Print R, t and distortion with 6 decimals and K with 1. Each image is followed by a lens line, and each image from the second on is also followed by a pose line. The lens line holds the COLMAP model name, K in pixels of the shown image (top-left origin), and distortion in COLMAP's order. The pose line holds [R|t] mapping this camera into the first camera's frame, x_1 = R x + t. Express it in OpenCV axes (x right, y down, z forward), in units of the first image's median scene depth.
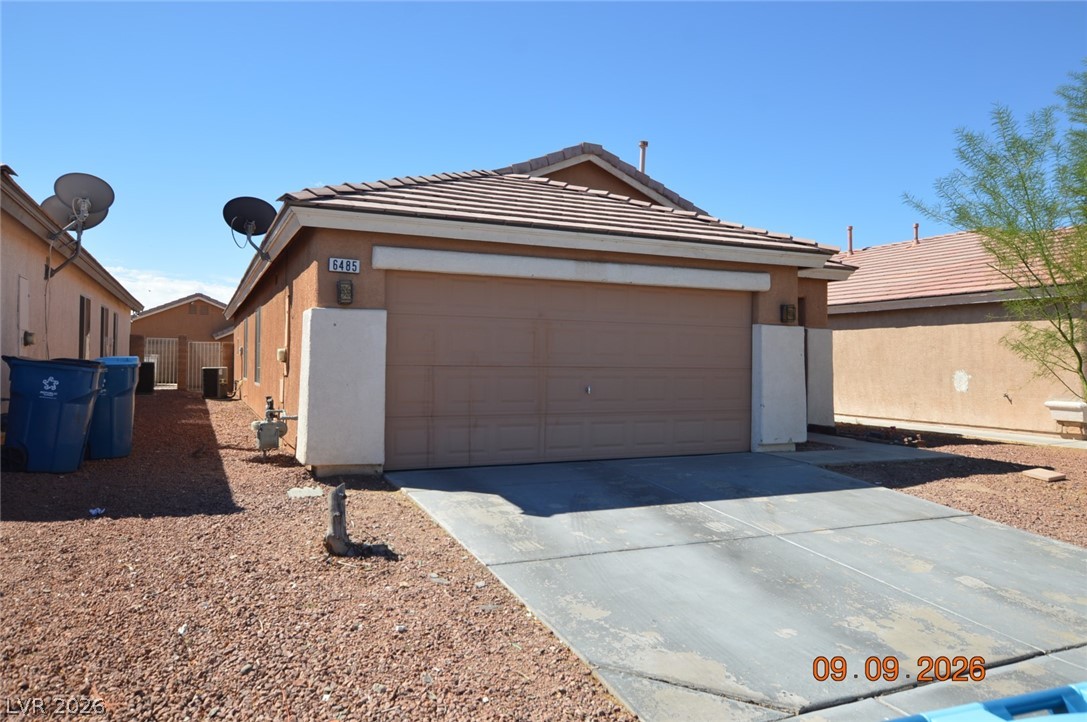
lens RADIAL K [[745.0, 0, 542.5], [0, 745.0, 359.4], [0, 0, 1]] dist [-0.000124, -0.000010]
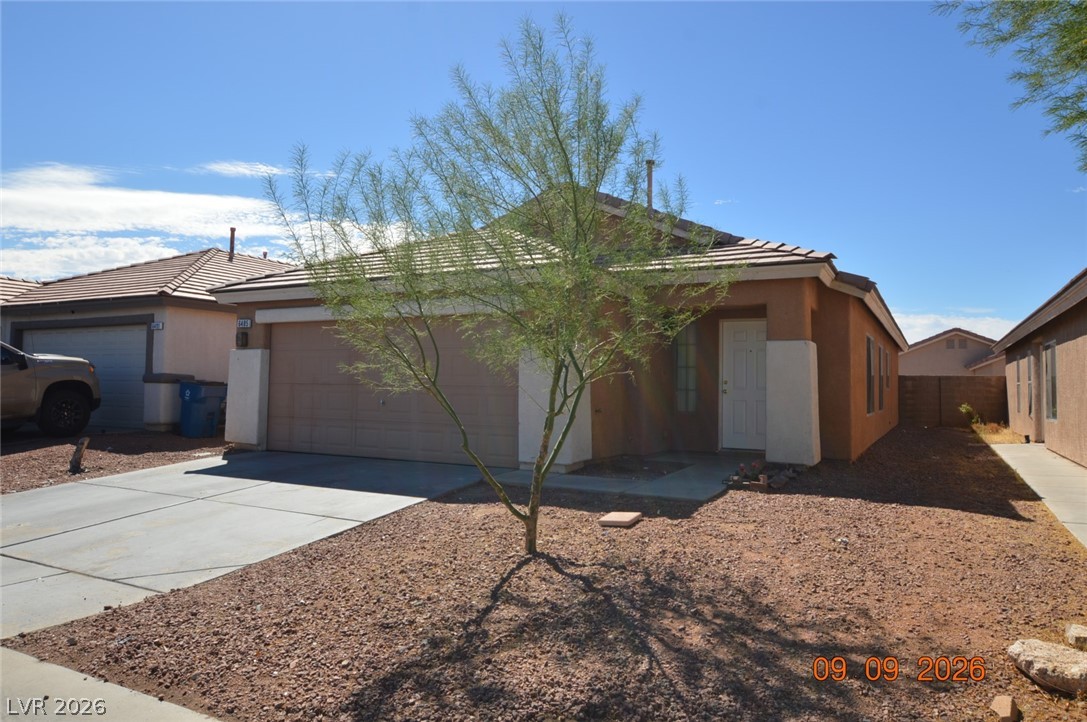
lens RADIAL K [[745.0, 0, 542.8], [0, 745.0, 359.5], [0, 0, 1]] dist [-0.000124, -0.000010]
pose [[0.608014, -0.032649, -0.793255, 1.295125], [-0.004617, 0.998992, -0.044655, 0.023132], [0.793913, 0.030814, 0.607250, 0.453695]]
